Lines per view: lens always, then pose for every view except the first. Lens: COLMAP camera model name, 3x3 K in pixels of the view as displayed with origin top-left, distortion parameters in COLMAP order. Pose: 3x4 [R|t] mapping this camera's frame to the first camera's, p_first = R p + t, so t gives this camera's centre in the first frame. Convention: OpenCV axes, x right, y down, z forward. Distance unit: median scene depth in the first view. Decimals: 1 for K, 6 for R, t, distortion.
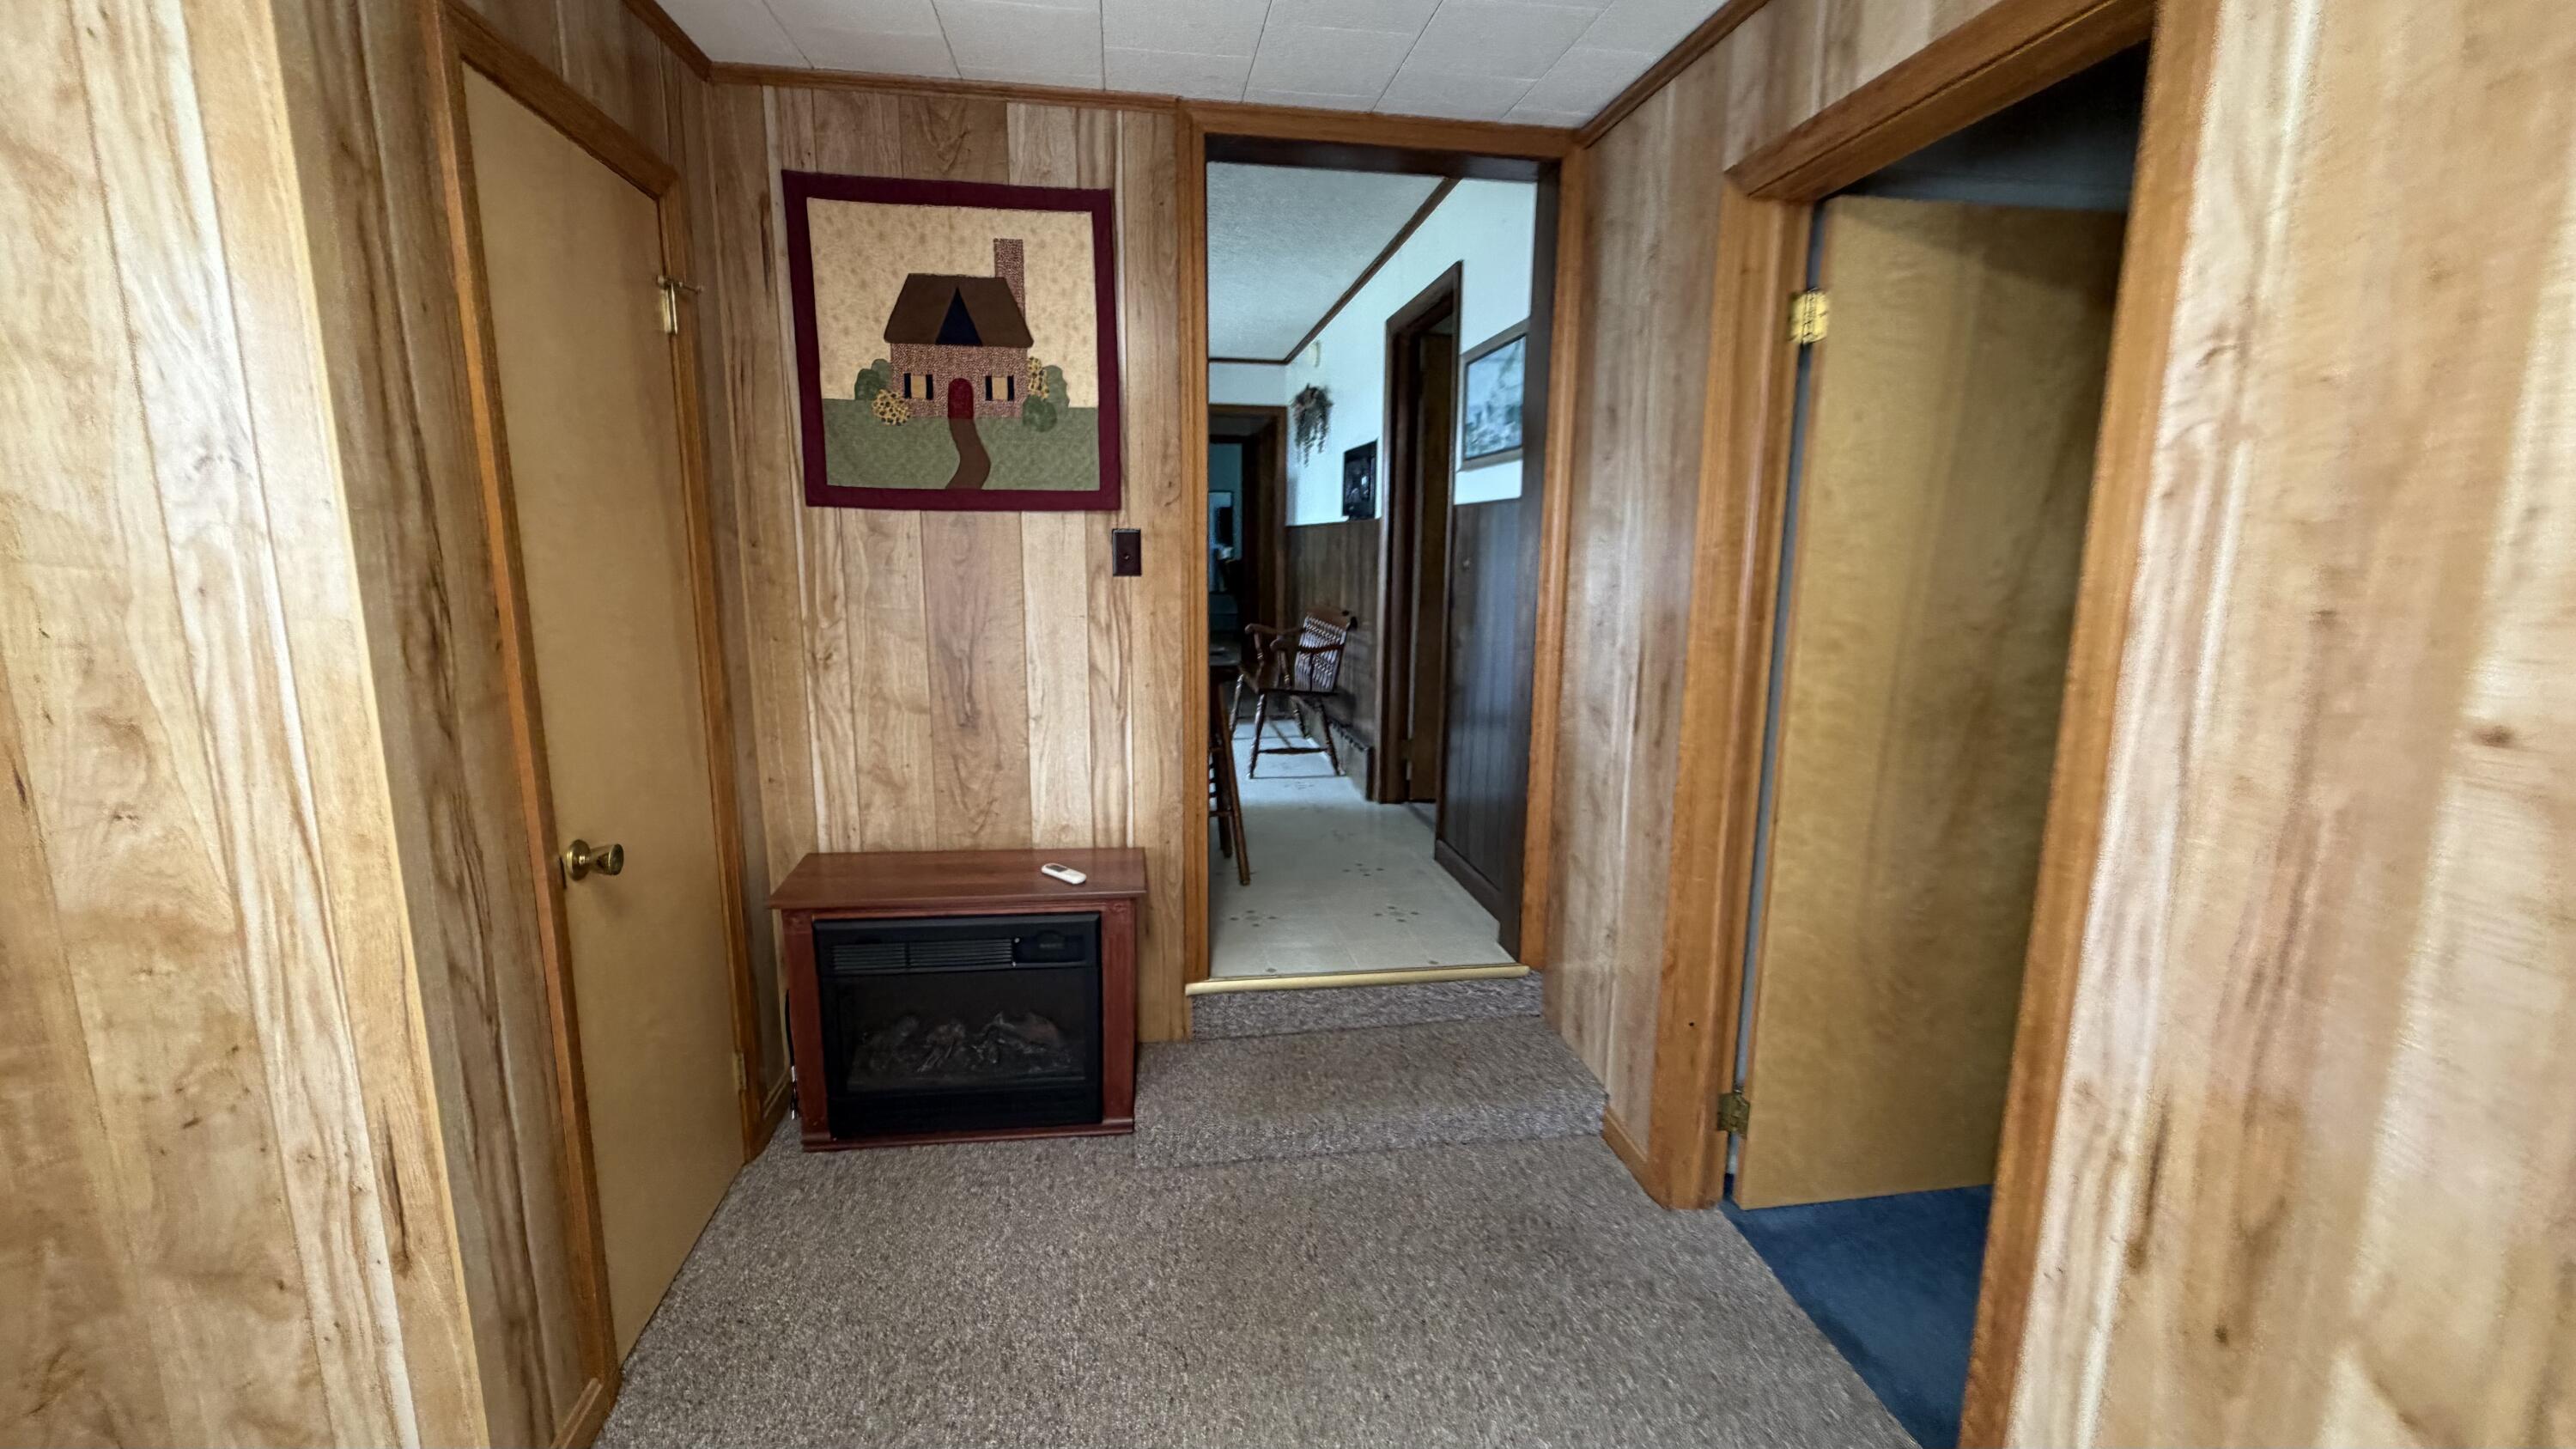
lens RADIAL K [[1025.1, 0, 1284.2], [0, 1025.1, 716.7], [0, 0, 1]] dist [0.000464, -0.000055]
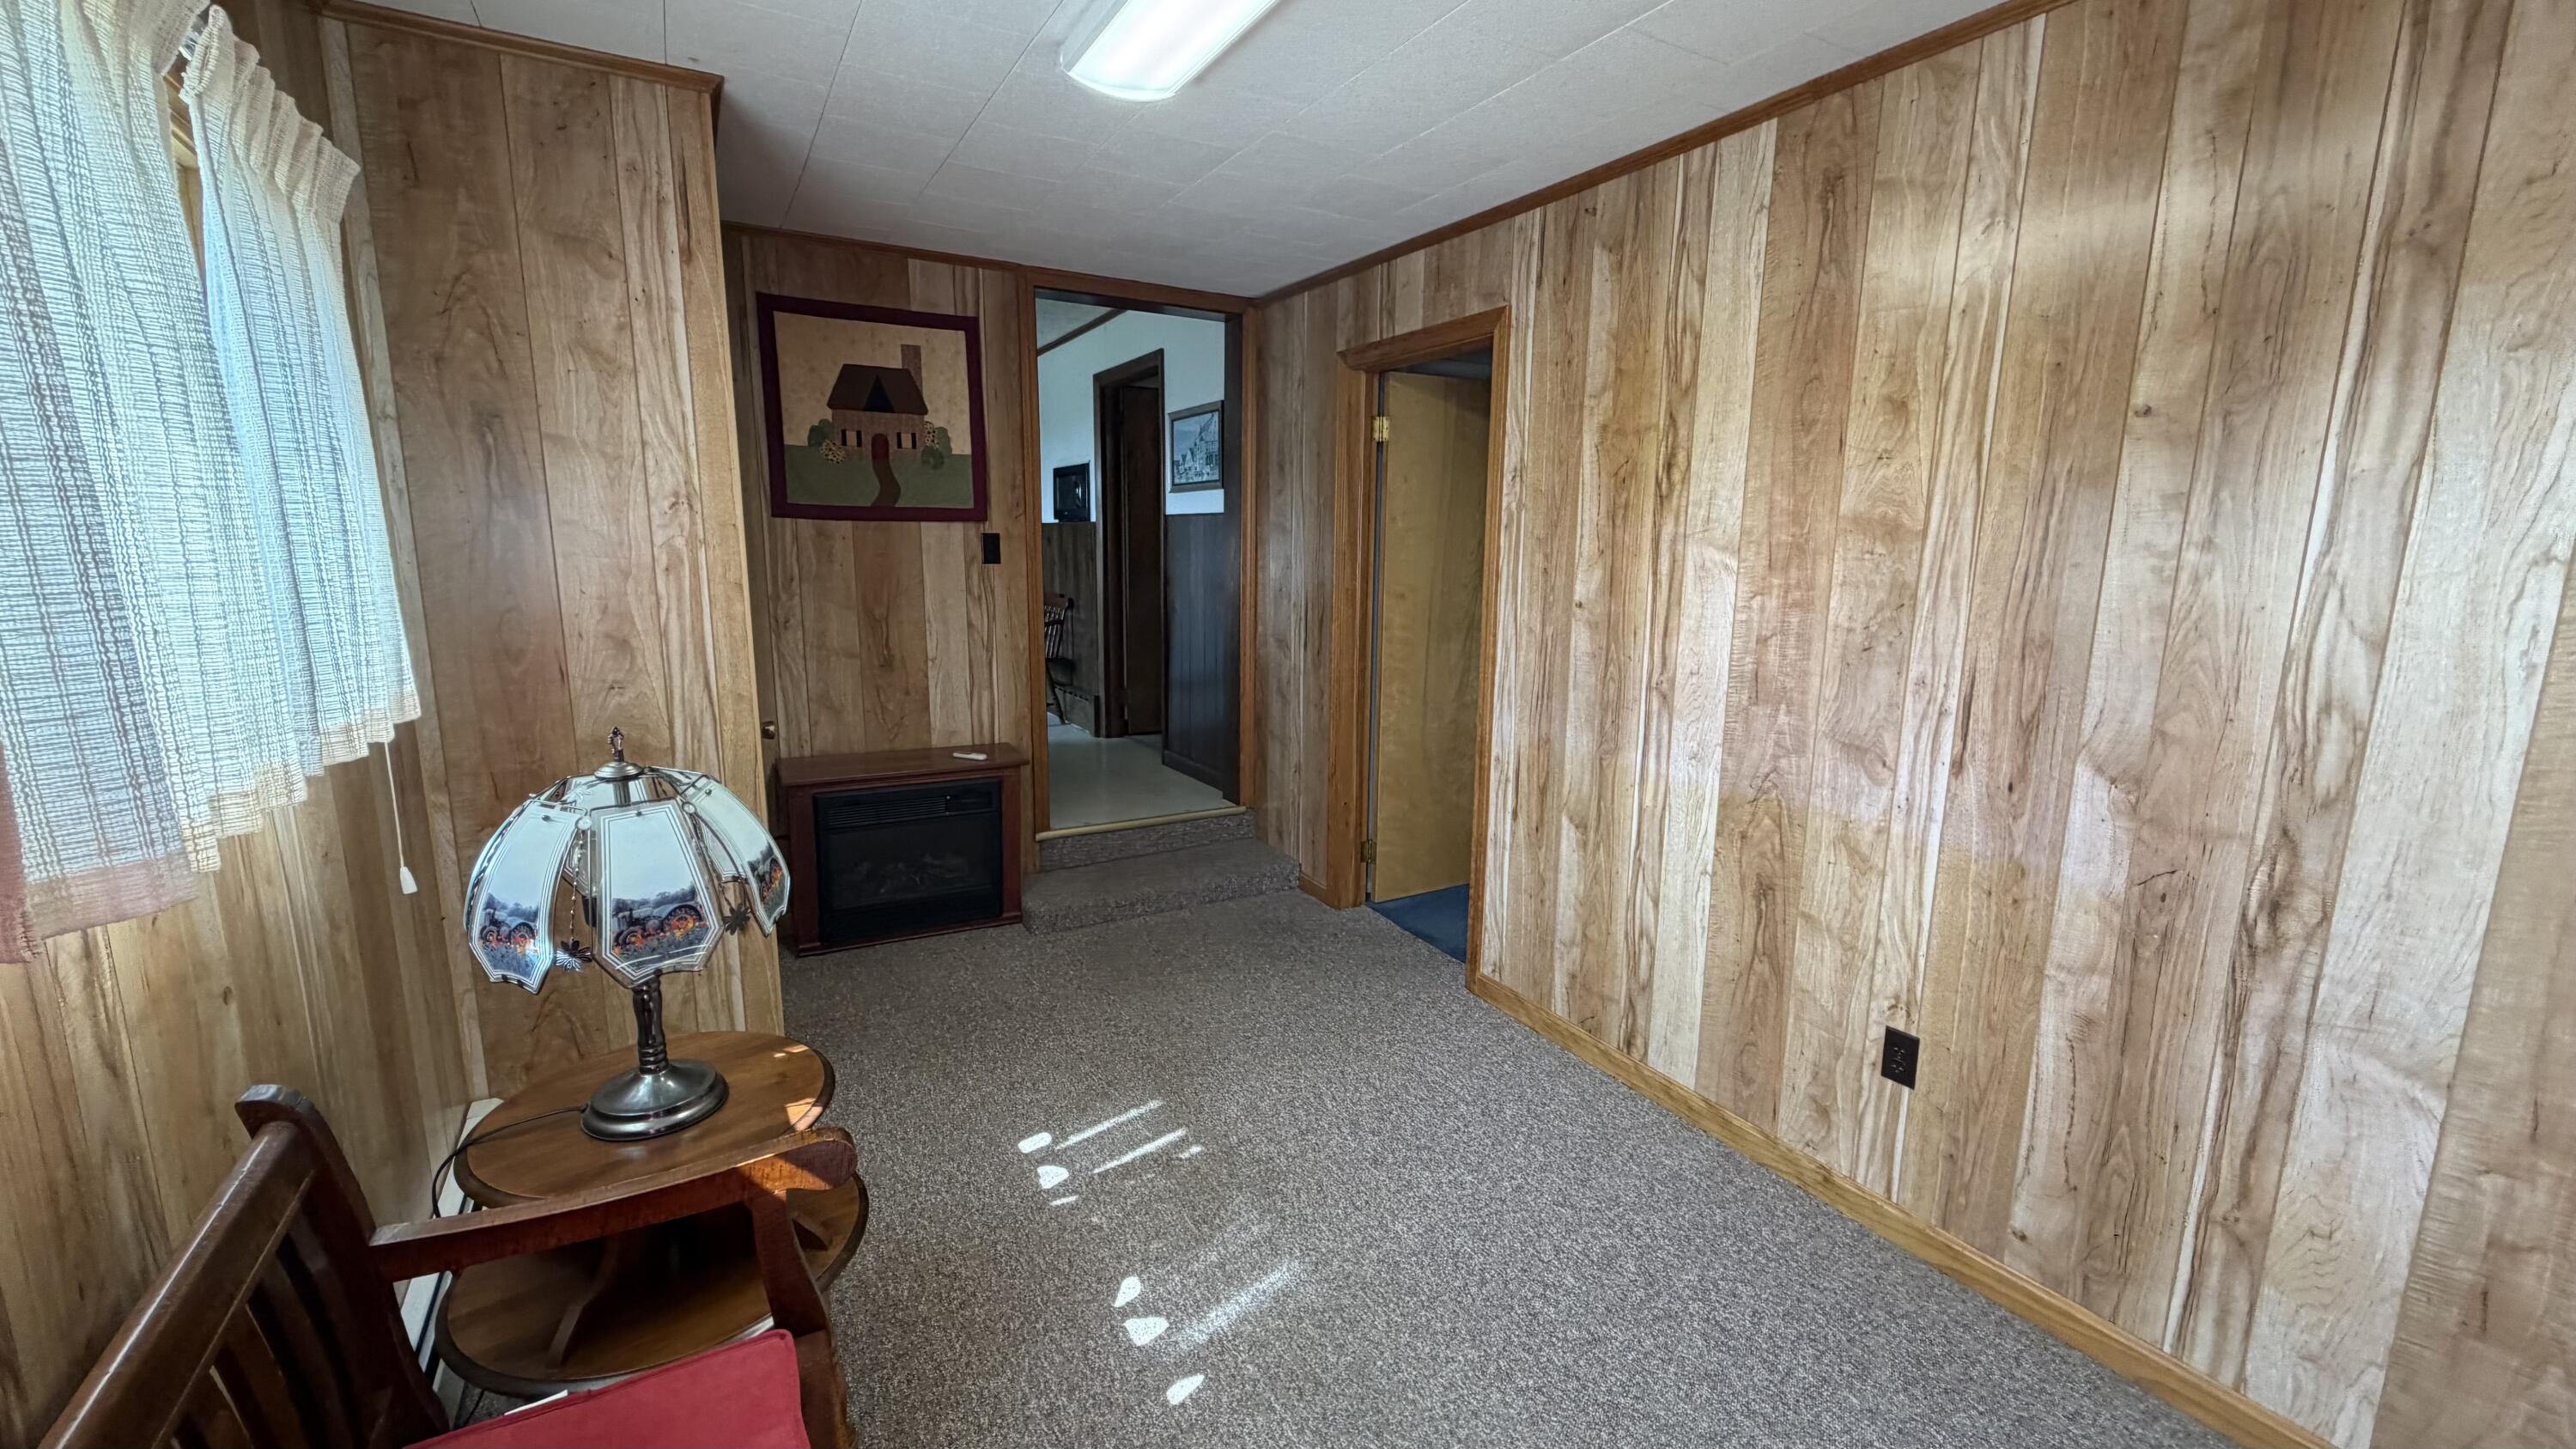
lens RADIAL K [[1025.1, 0, 1292.2], [0, 1025.1, 727.9], [0, 0, 1]] dist [0.000464, -0.000055]
pose [[0.928284, -0.065894, 0.365986, -0.368187], [0.059979, 0.997820, 0.027522, 0.109479], [-0.367002, -0.003596, 0.930213, -0.702121]]
